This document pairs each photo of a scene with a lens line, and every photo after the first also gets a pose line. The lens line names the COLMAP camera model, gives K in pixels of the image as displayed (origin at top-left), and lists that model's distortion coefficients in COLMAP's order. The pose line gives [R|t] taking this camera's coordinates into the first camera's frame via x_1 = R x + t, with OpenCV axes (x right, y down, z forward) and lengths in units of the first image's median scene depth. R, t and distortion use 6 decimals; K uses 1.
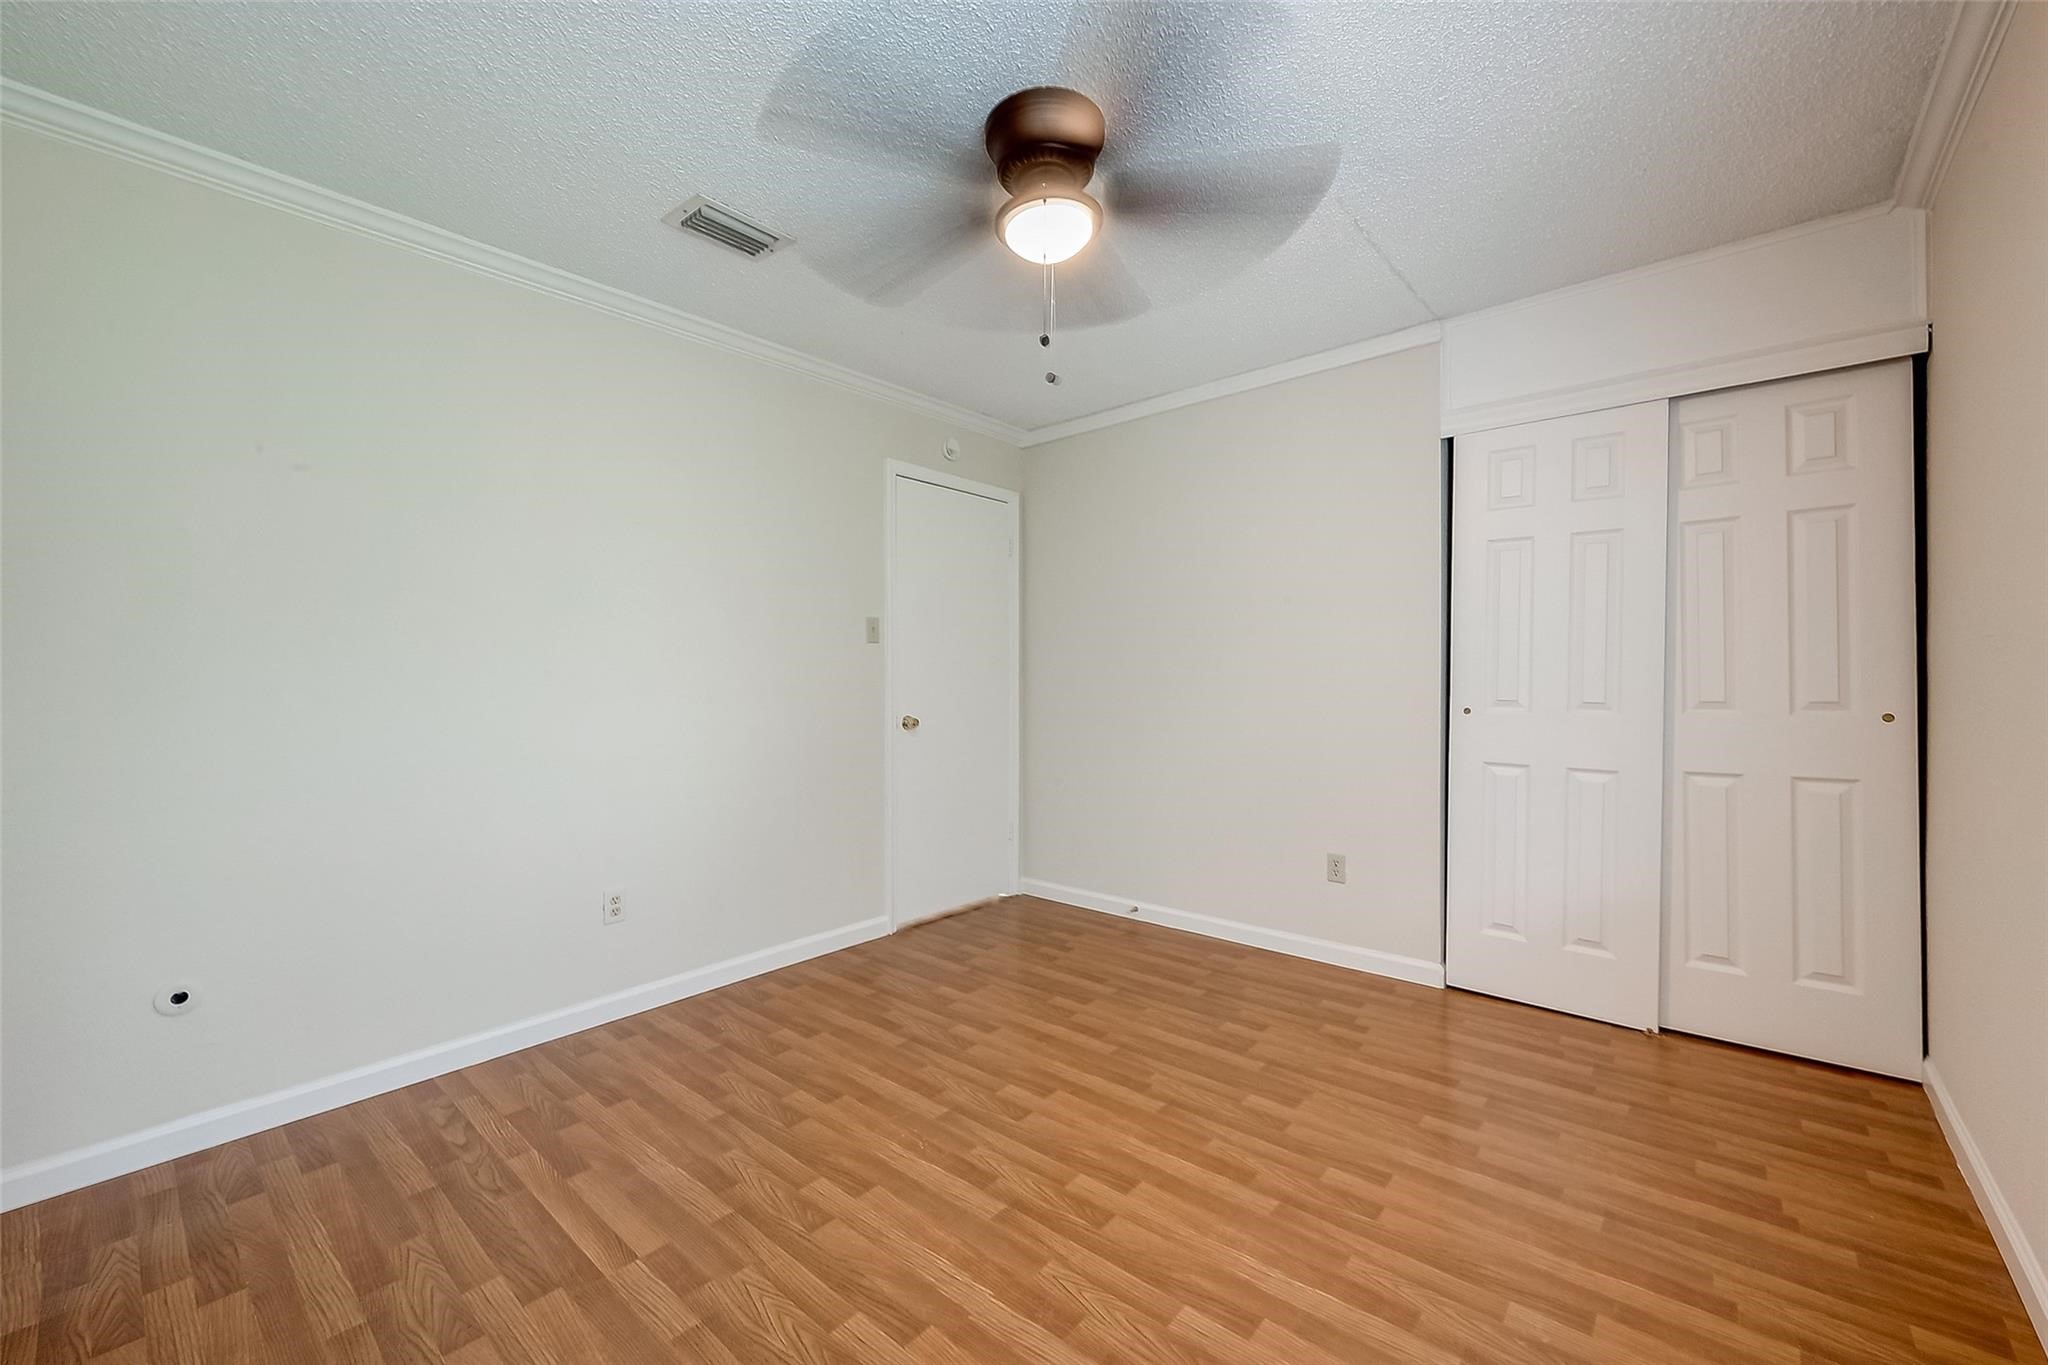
lens RADIAL K [[811.7, 0, 1020.5], [0, 811.7, 682.6], [0, 0, 1]] dist [0.017151, -0.000182]
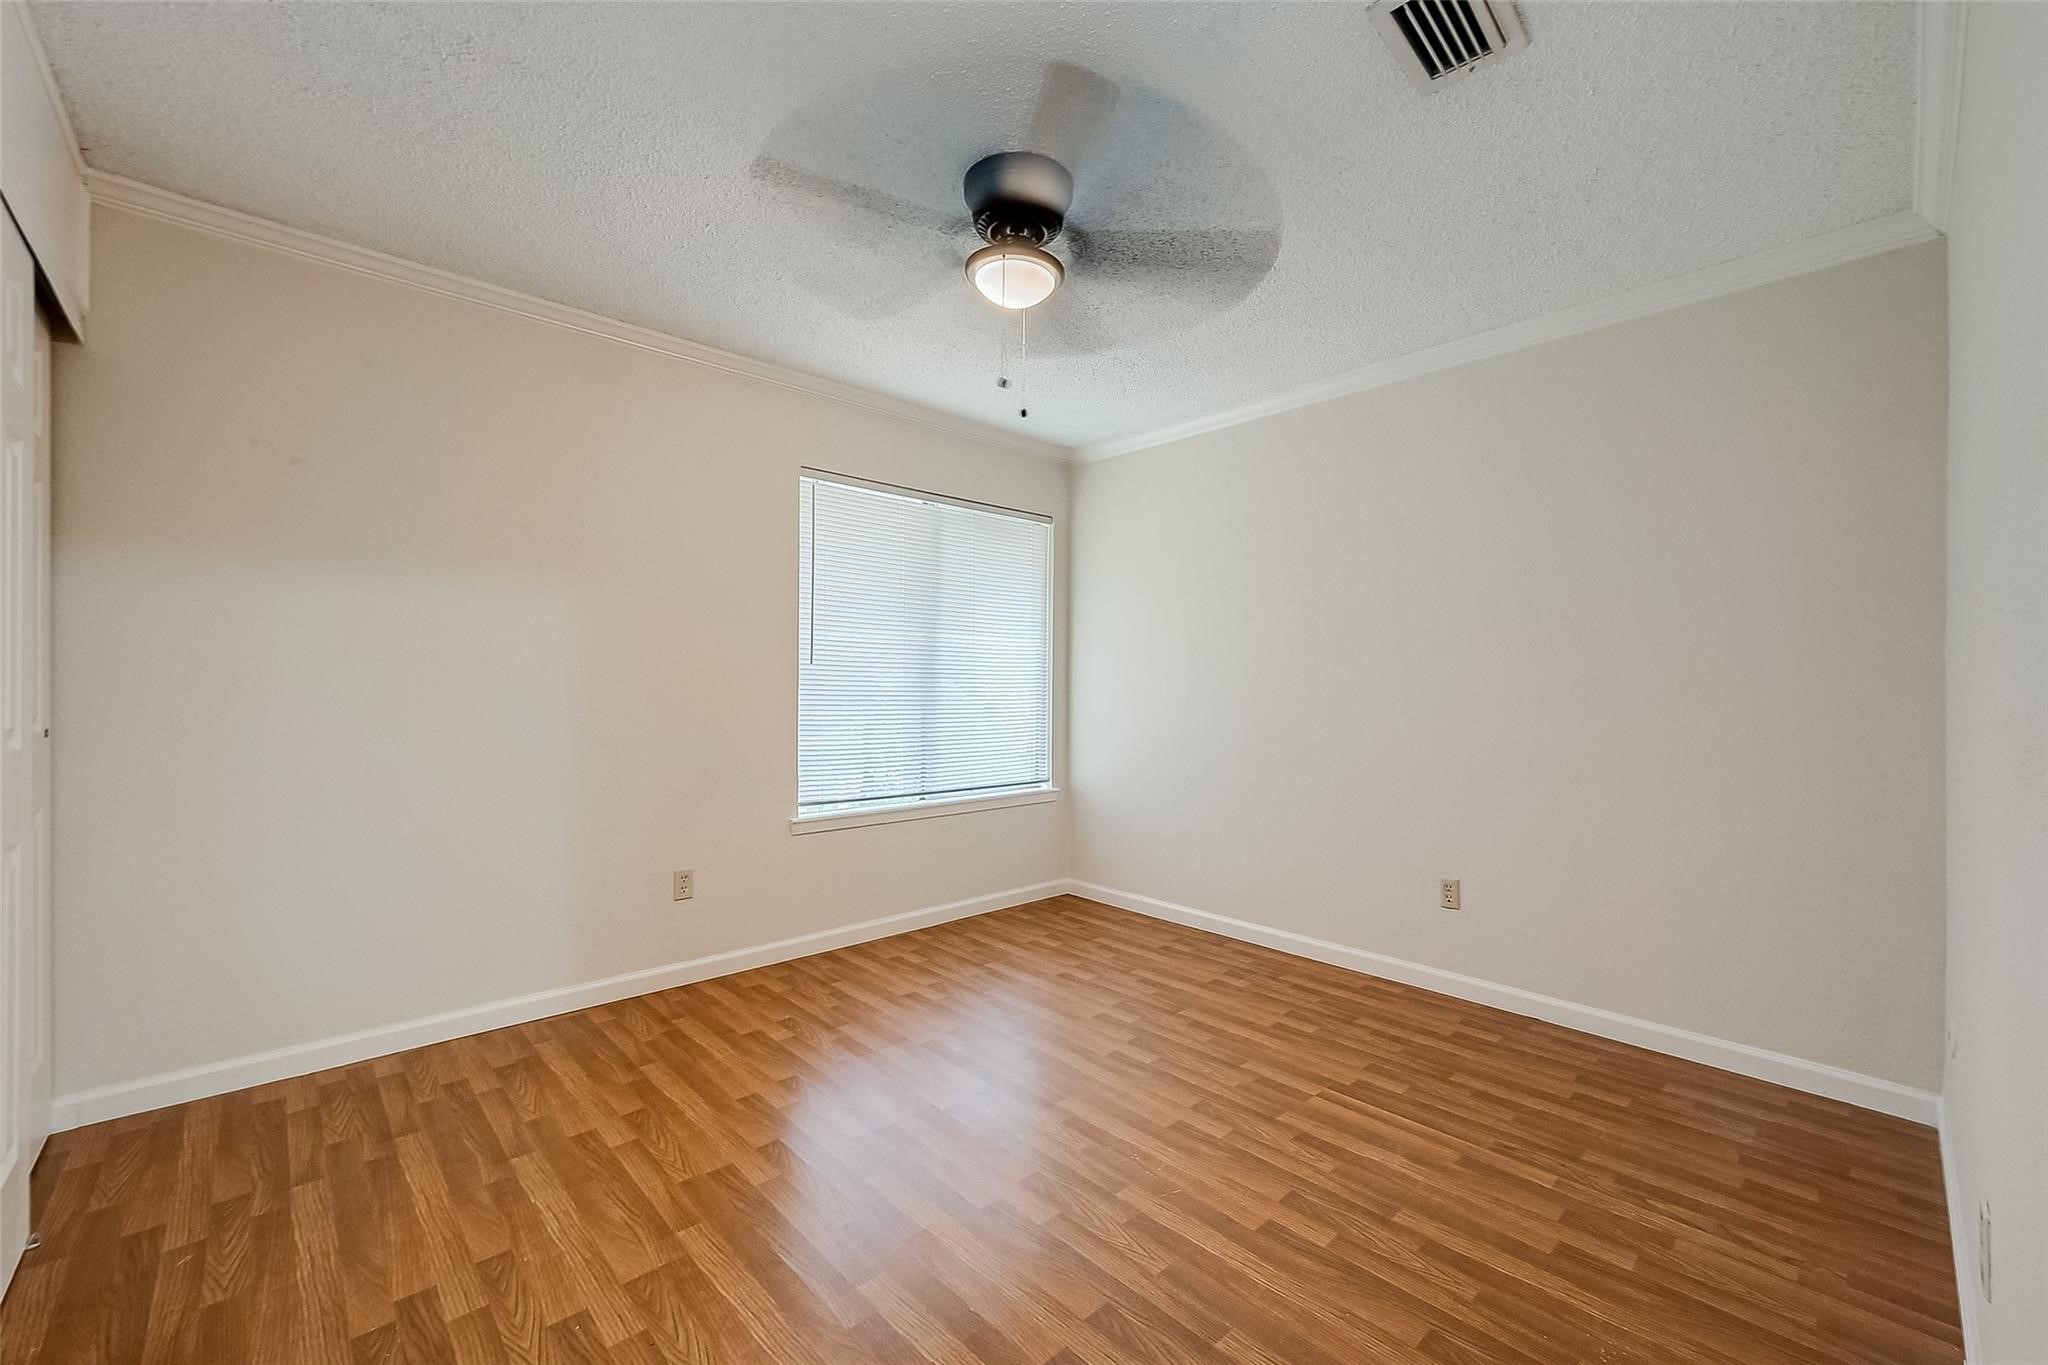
lens RADIAL K [[811.7, 0, 1027.9], [0, 811.7, 681.6], [0, 0, 1]] dist [0.017151, -0.000182]
pose [[-0.994322, 0.001816, 0.106400, -0.100272], [0.001464, 0.999993, -0.003389, -0.011353], [-0.106405, -0.003214, -0.994318, 2.083613]]
